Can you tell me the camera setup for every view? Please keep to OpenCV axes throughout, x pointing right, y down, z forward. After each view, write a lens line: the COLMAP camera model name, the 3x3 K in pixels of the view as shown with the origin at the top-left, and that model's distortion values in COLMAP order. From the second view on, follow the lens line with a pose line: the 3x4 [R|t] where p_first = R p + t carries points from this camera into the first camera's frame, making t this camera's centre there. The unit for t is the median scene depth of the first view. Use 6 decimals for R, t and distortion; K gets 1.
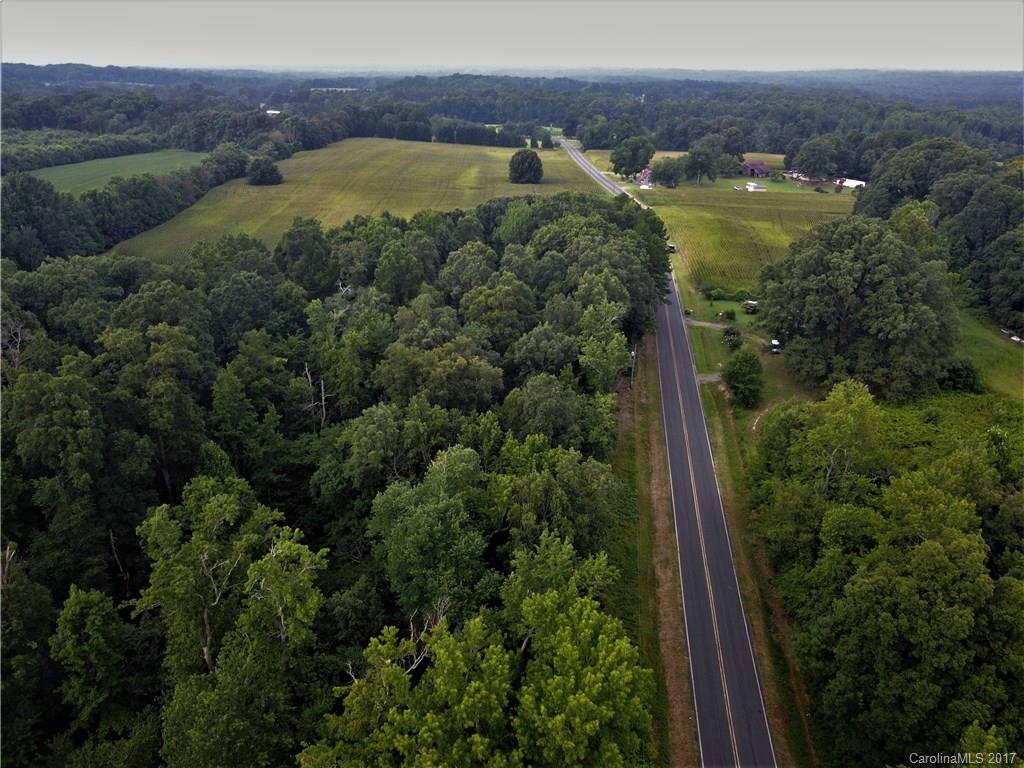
lens RADIAL K [[781.2, 0, 504.5], [0, 781.2, 386.8], [0, 0, 1]] dist [0.016273, -0.012849]
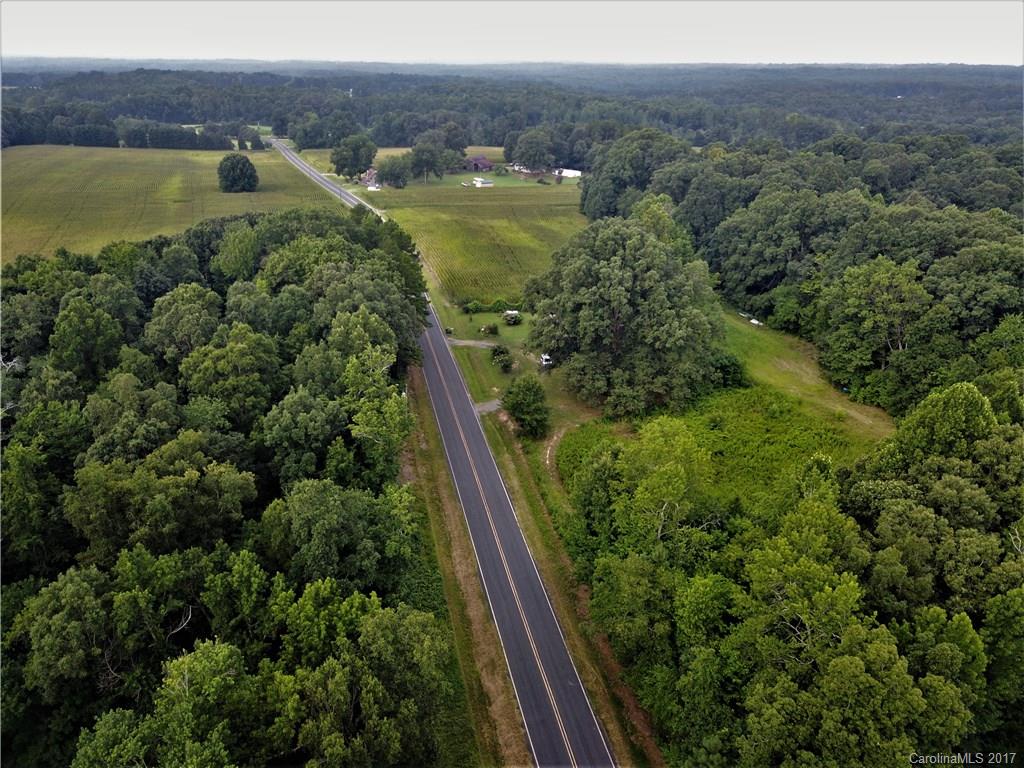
lens RADIAL K [[781.2, 0, 502.4], [0, 781.2, 386.8], [0, 0, 1]] dist [0.016273, -0.012849]
pose [[0.940489, -0.134523, 0.312064, -0.000241], [0.132406, 0.990798, 0.028070, -0.041231], [-0.312968, 0.014920, 0.949646, 0.098807]]
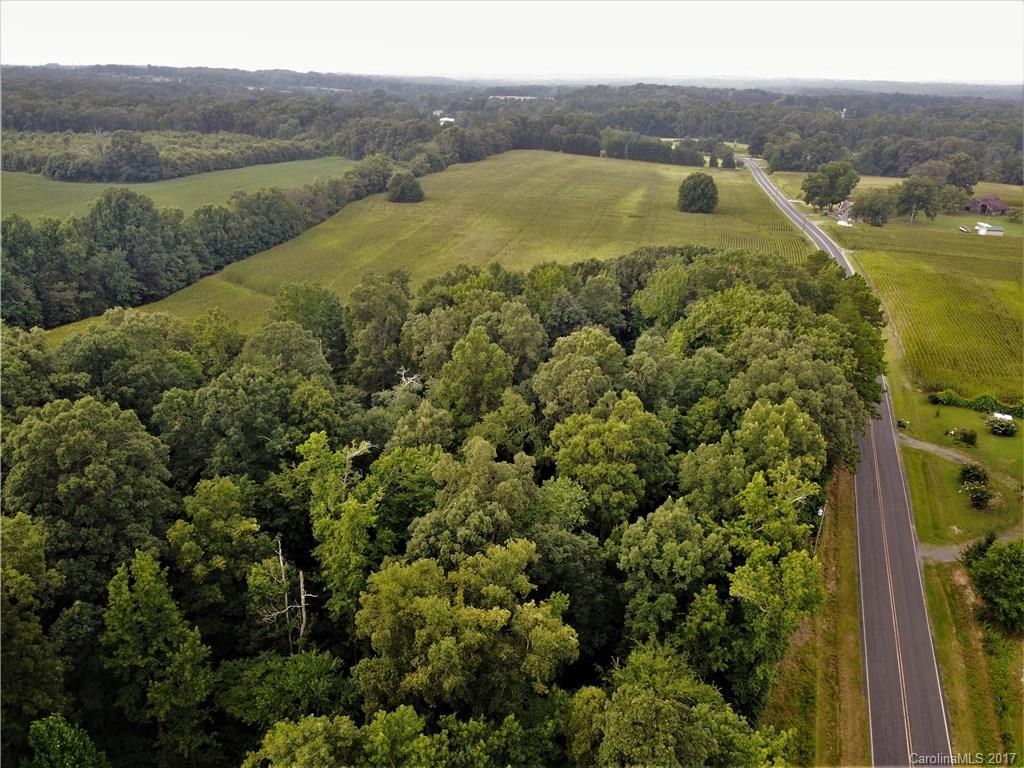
lens RADIAL K [[781.2, 0, 503.6], [0, 781.2, 386.5], [0, 0, 1]] dist [0.016273, -0.012849]
pose [[0.975316, 0.092213, -0.200640, 0.018410], [-0.094233, 0.995550, -0.000519, -0.083240], [0.199699, 0.019413, 0.979665, 0.201734]]
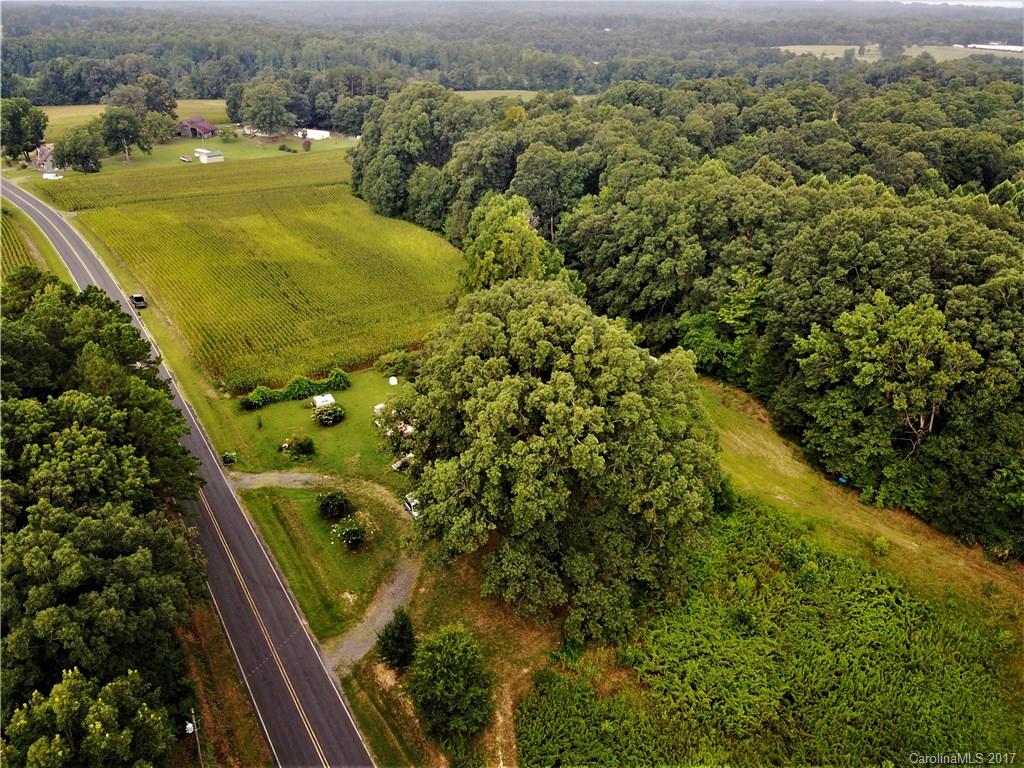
lens RADIAL K [[781.2, 0, 503.4], [0, 781.2, 386.8], [0, 0, 1]] dist [0.016273, -0.012849]
pose [[0.770414, -0.287965, 0.568805, 0.074254], [0.240904, 0.957524, 0.158469, -0.162198], [-0.590278, 0.014941, 0.807062, 0.386235]]
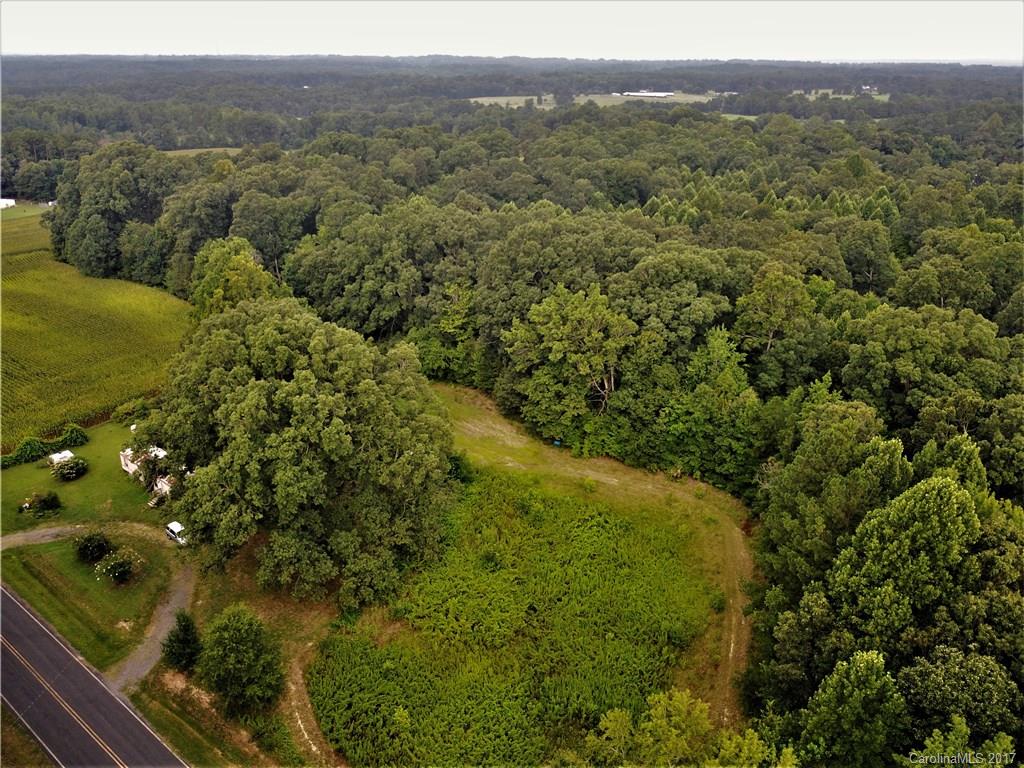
lens RADIAL K [[781.2, 0, 502.4], [0, 781.2, 384.4], [0, 0, 1]] dist [0.016273, -0.012849]
pose [[0.504447, -0.345180, 0.791444, 0.030942], [0.334242, 0.923217, 0.189613, -0.143493], [-0.796125, 0.168884, 0.581088, 0.343013]]
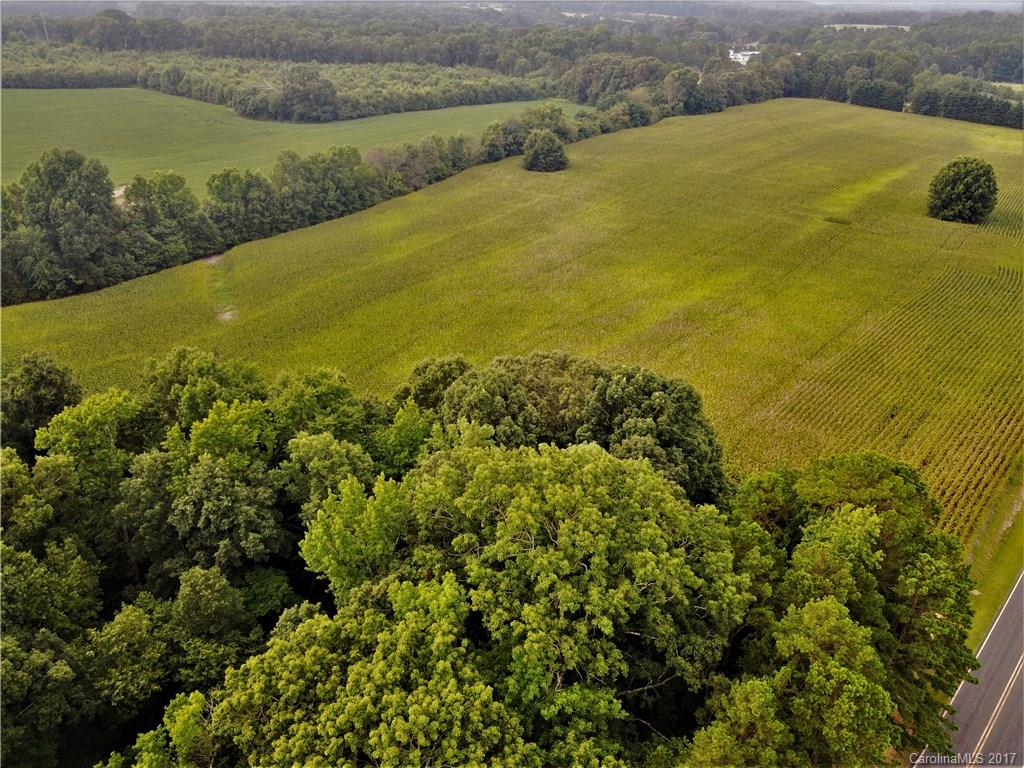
lens RADIAL K [[781.2, 0, 502.3], [0, 781.2, 380.0], [0, 0, 1]] dist [0.016273, -0.012849]
pose [[0.798808, 0.270193, -0.537495, 0.173908], [-0.233534, 0.962670, 0.136853, -0.254649], [0.554407, 0.016204, 0.832088, 0.598082]]
